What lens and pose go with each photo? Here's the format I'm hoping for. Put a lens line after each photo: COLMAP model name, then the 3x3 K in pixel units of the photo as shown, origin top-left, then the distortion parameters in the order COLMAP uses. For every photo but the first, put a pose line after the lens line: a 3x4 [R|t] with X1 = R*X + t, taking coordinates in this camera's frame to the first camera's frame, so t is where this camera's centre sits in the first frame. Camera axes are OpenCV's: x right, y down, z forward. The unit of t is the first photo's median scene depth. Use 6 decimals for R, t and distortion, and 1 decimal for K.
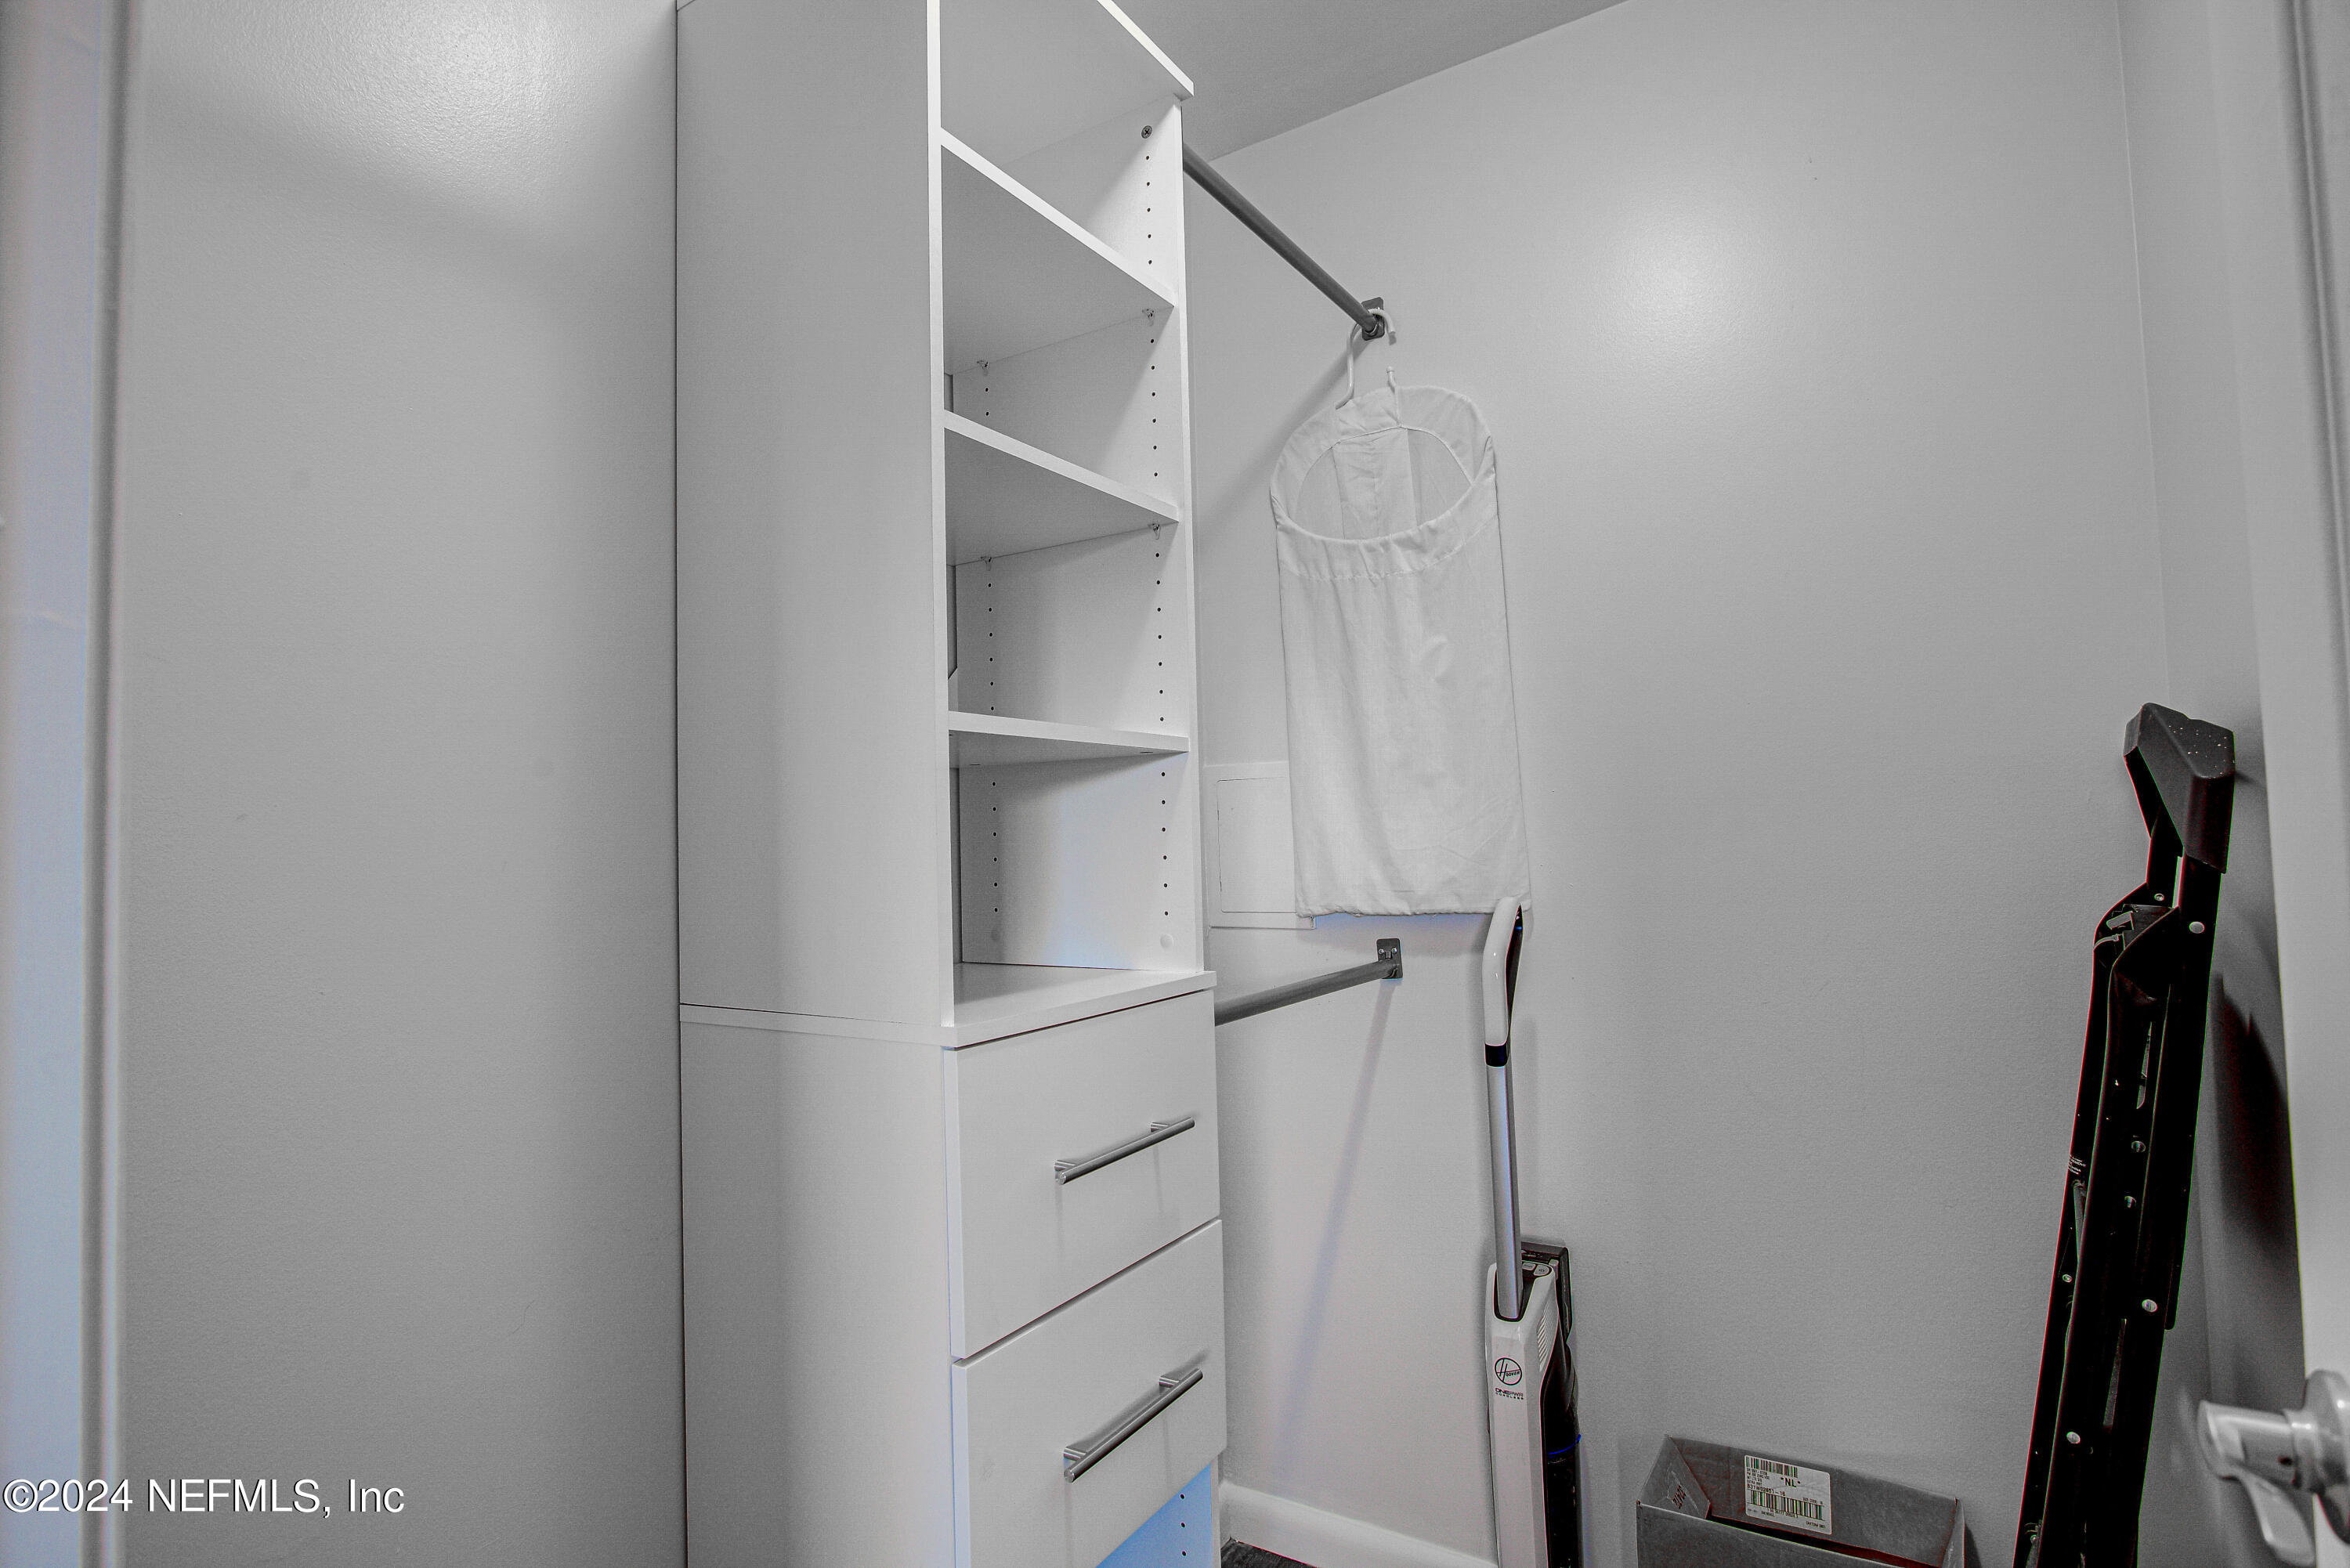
lens RADIAL K [[1184.3, 0, 1171.5], [0, 1184.3, 782.4], [0, 0, 1]] dist [-0.022221, 0.009576]
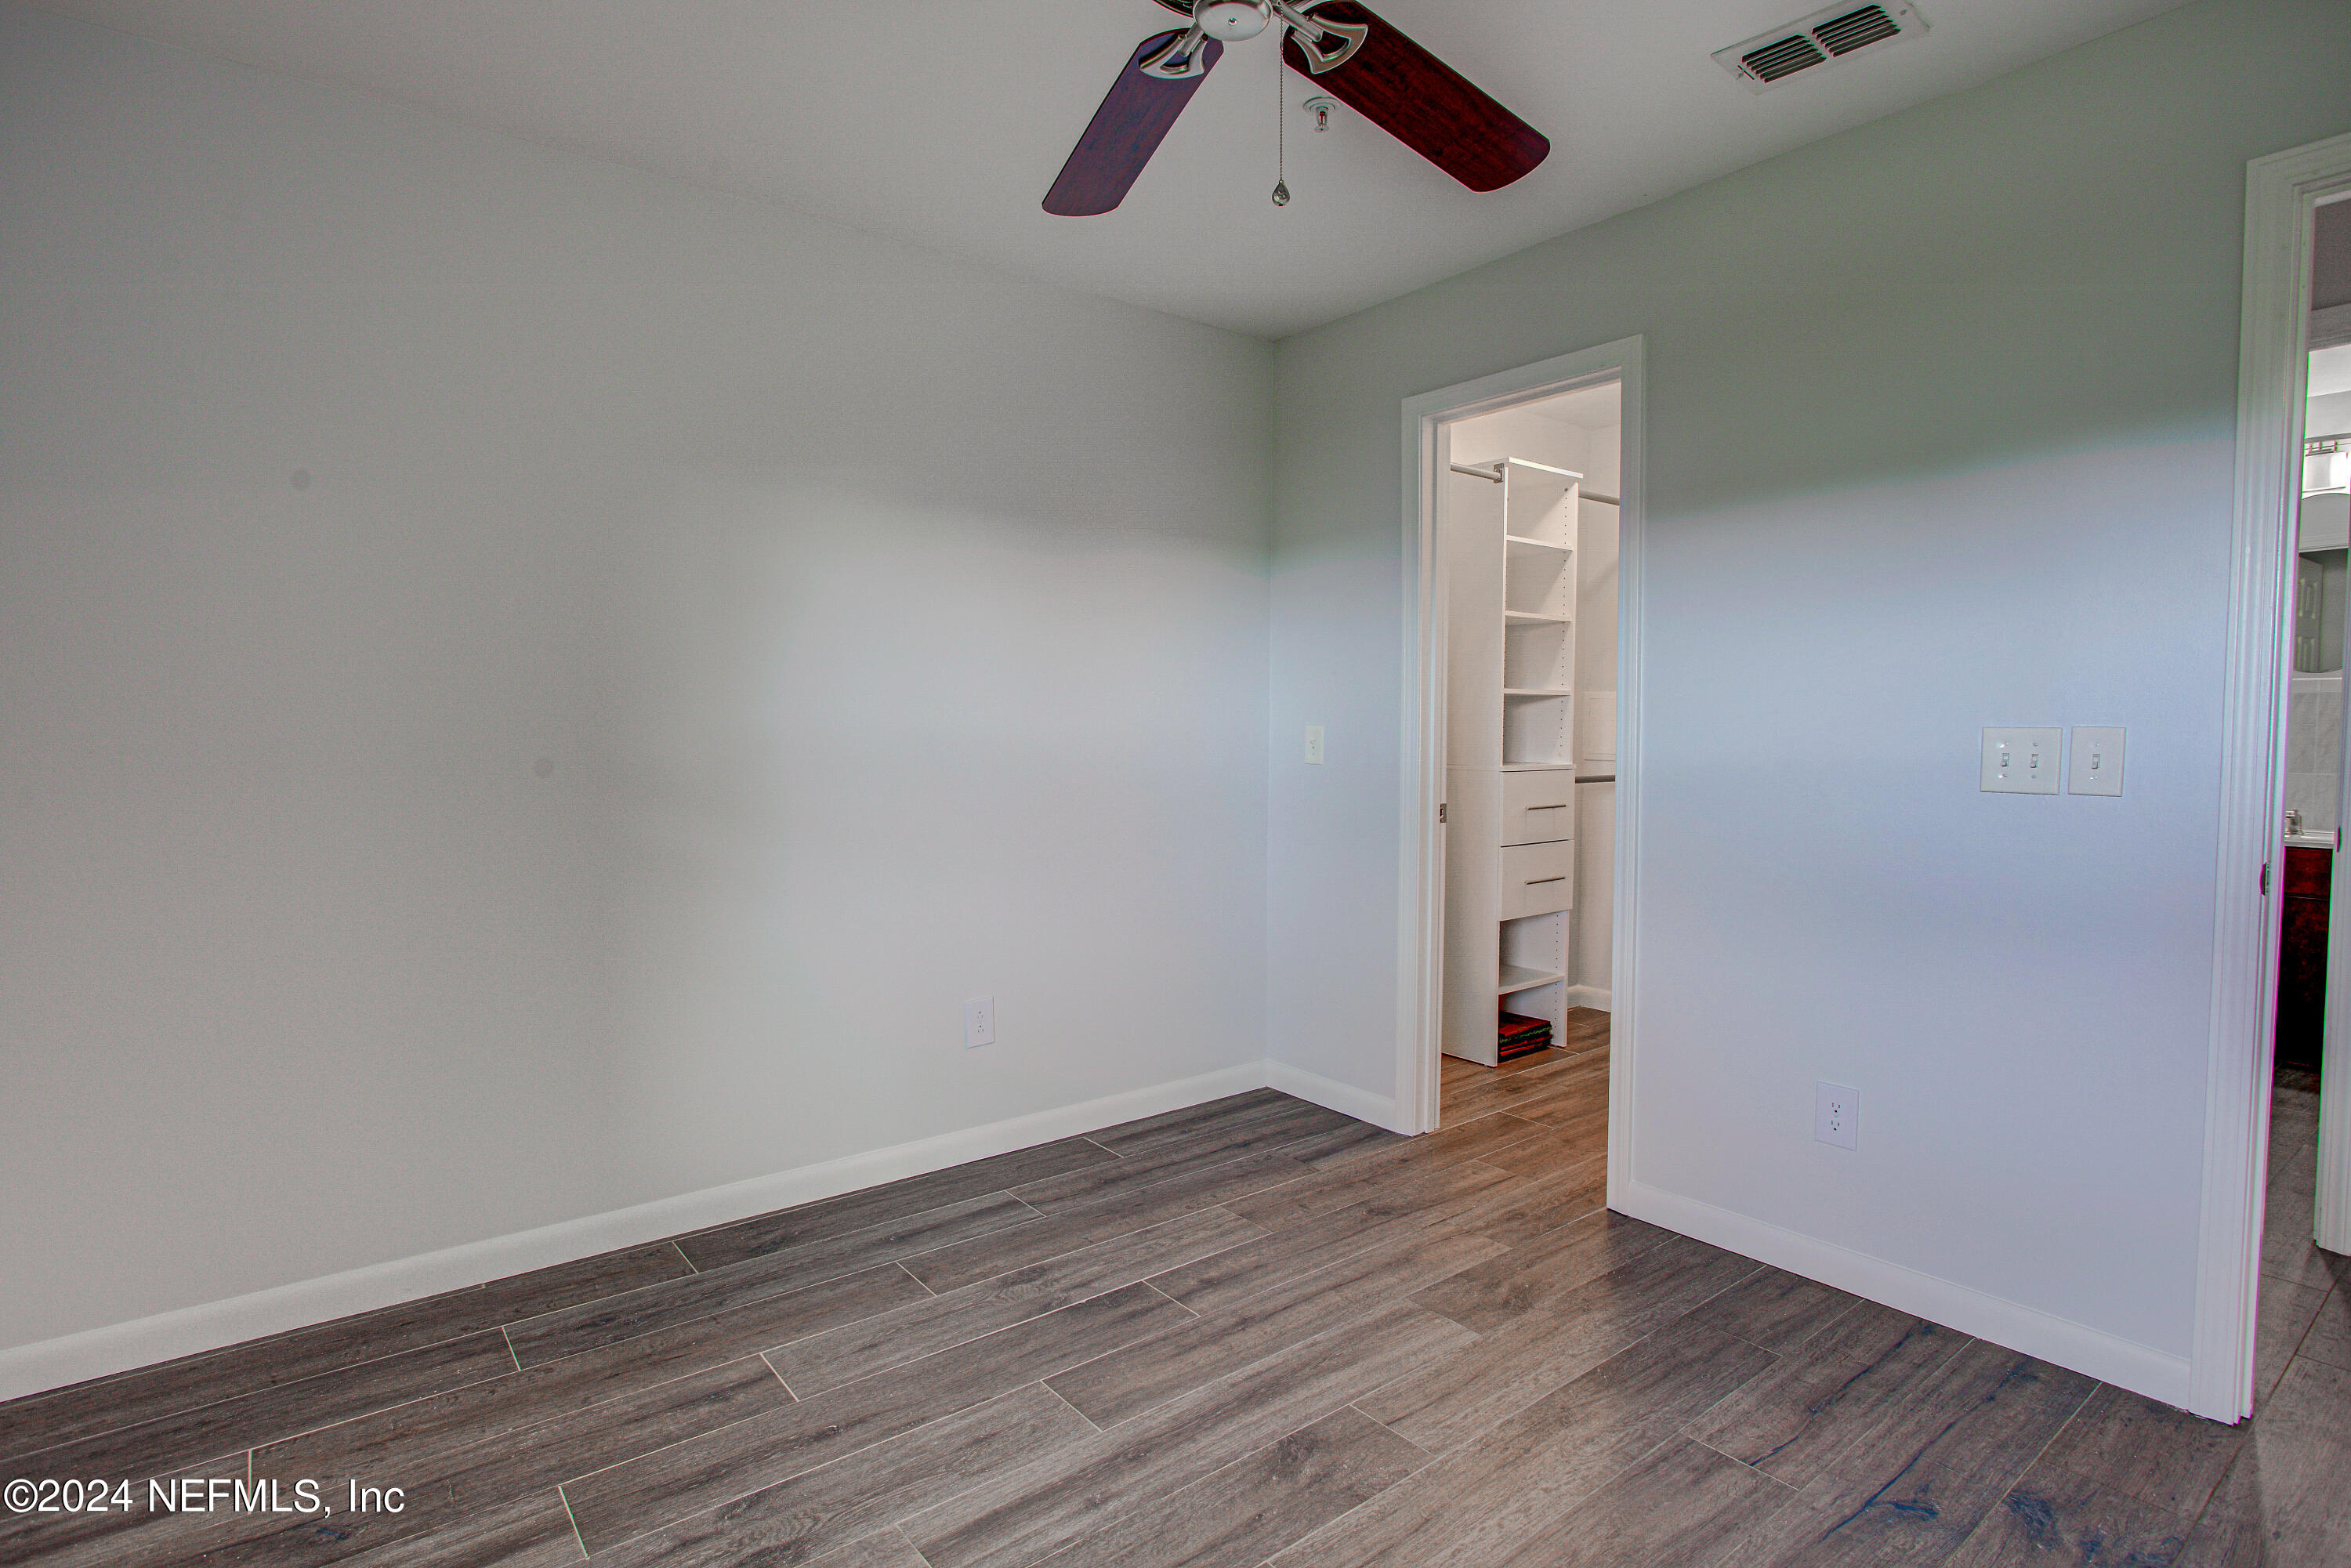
lens RADIAL K [[1184.8, 0, 1172.0], [0, 1184.8, 782.4], [0, 0, 1]] dist [-0.022221, 0.009576]
pose [[0.939161, 0.045511, -0.340450, 0.099088], [-0.011187, 0.994710, 0.102113, -0.102716], [0.343296, -0.092092, 0.934702, -2.335364]]
